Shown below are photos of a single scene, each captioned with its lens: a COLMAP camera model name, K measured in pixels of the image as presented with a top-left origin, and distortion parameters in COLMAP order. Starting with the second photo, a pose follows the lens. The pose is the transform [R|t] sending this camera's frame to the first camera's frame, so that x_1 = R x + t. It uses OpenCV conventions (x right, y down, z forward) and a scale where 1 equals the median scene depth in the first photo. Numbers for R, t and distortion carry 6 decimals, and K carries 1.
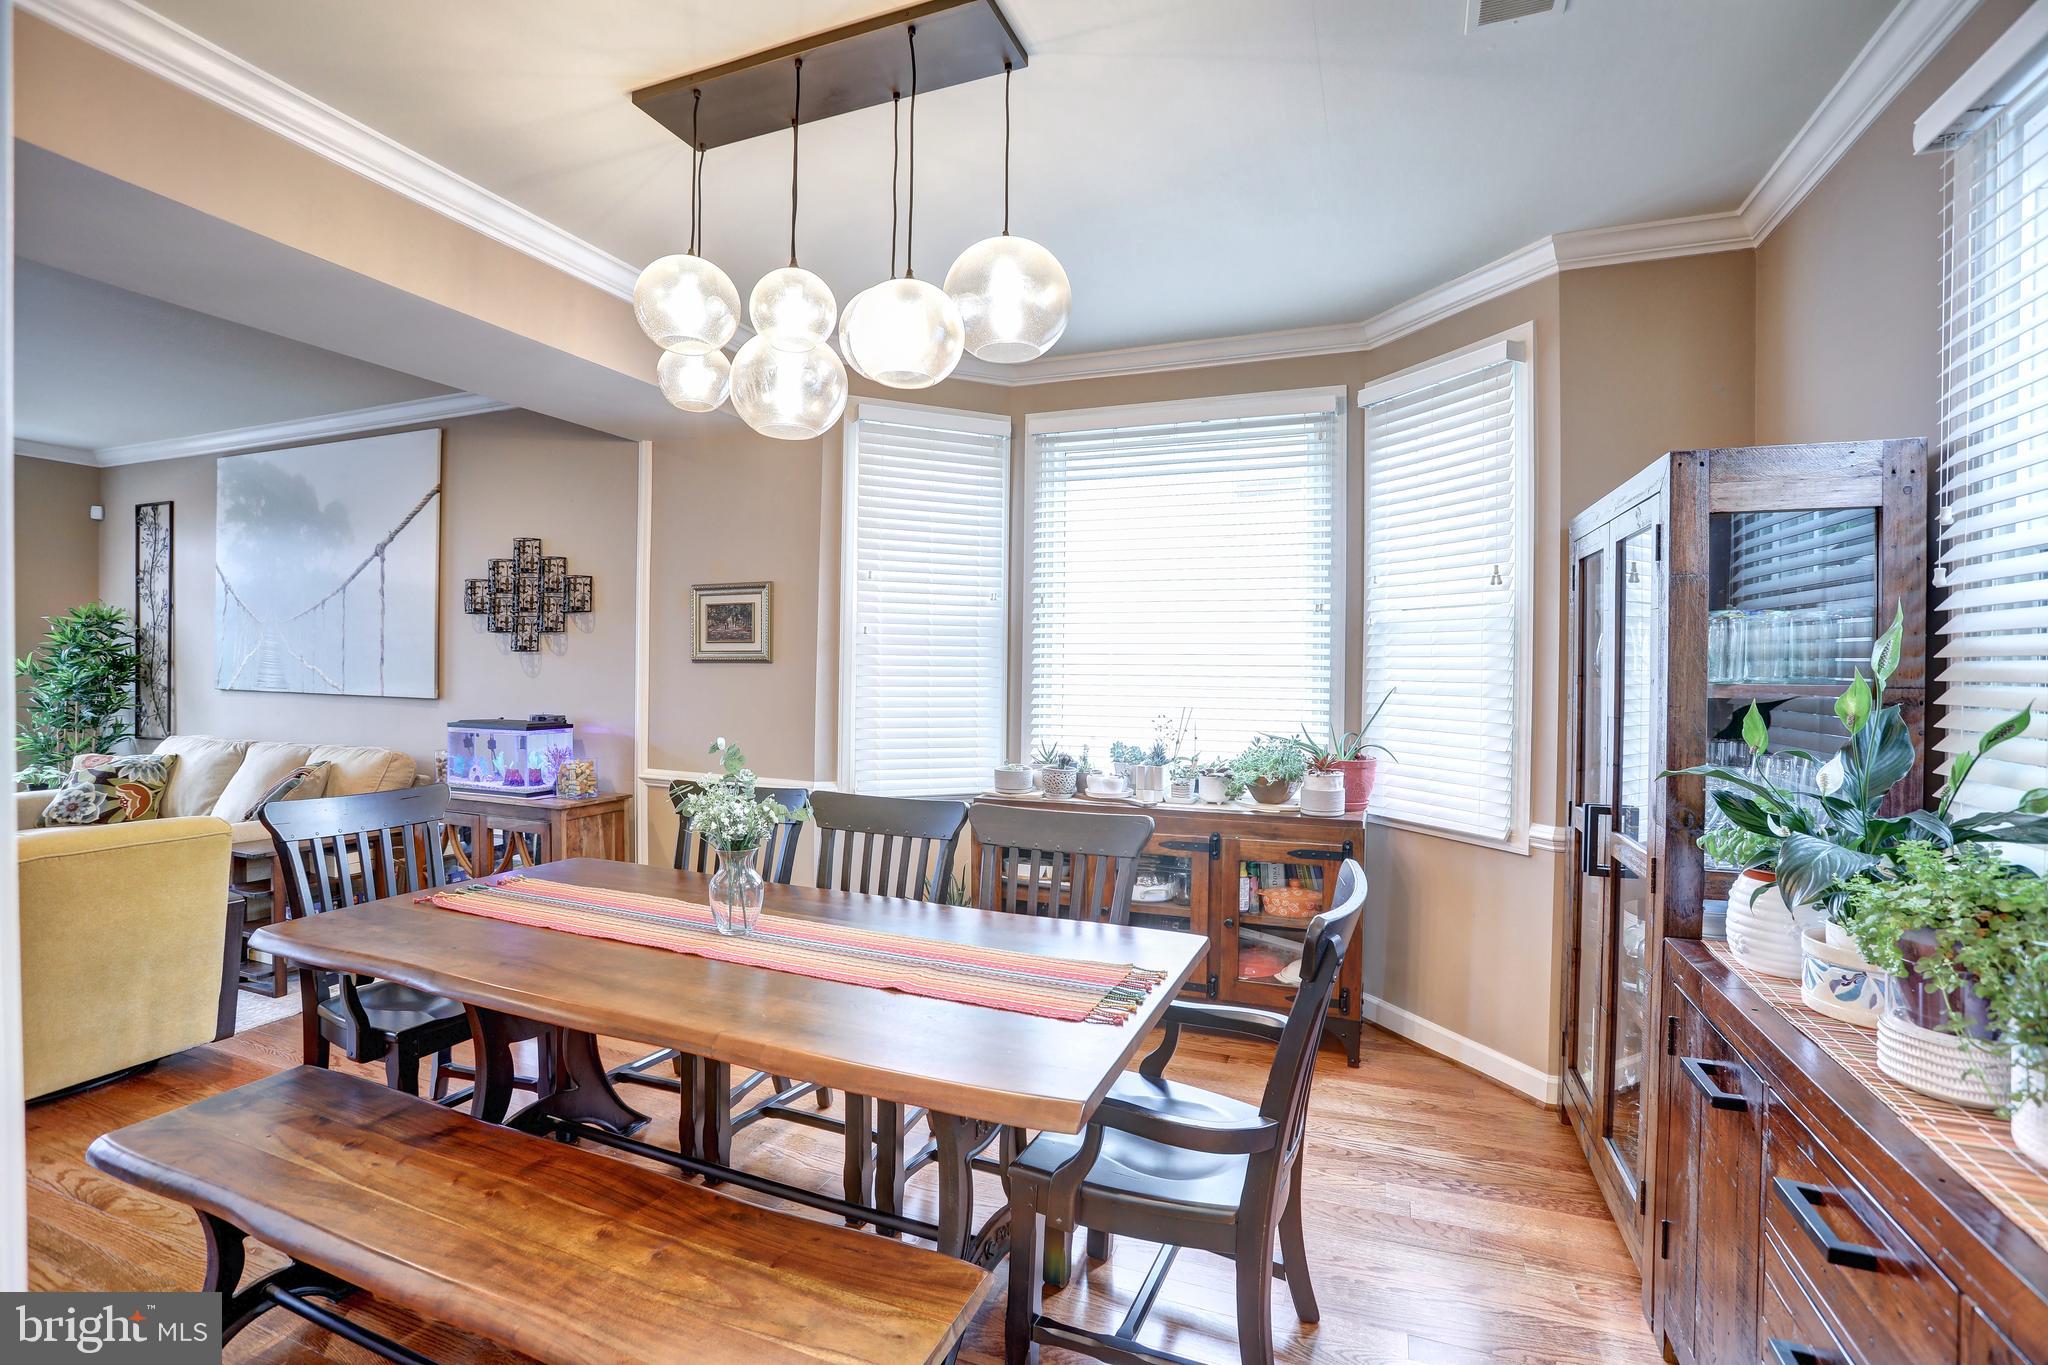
lens RADIAL K [[904.9, 0, 1076.3], [0, 904.9, 692.4], [0, 0, 1]] dist [-0.025199, 0.002356]
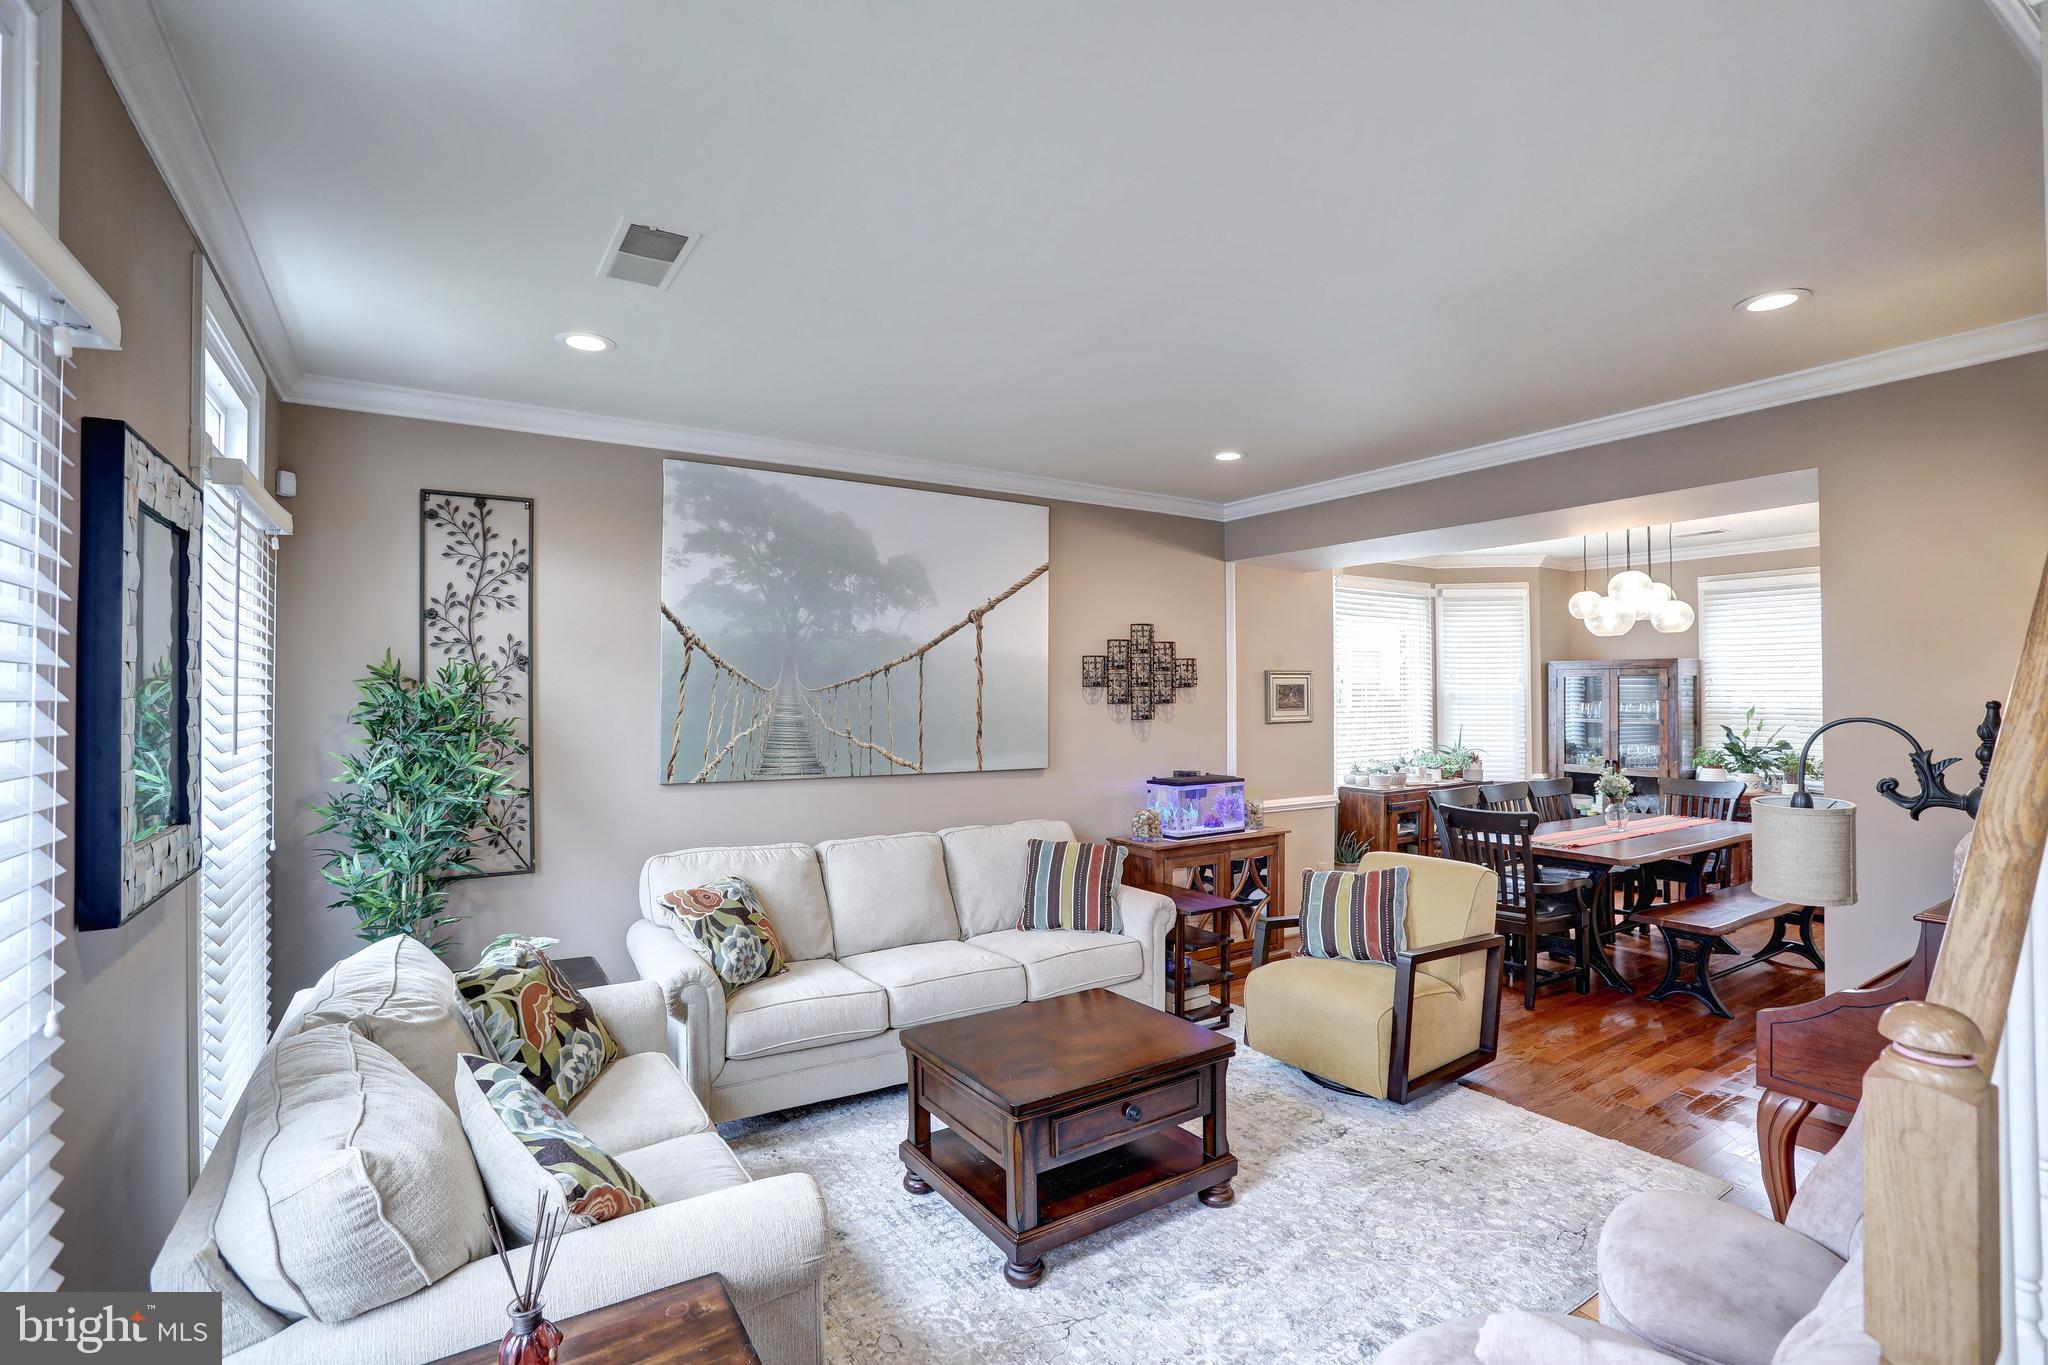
lens RADIAL K [[949.0, 0, 1036.9], [0, 949.0, 687.7], [0, 0, 1]] dist [-0.047514, 0.014589]
pose [[0.598677, -0.004481, 0.800978, -1.552740], [0.028222, 0.999481, -0.015503, -0.066908], [-0.800494, 0.031887, 0.598493, 0.346540]]
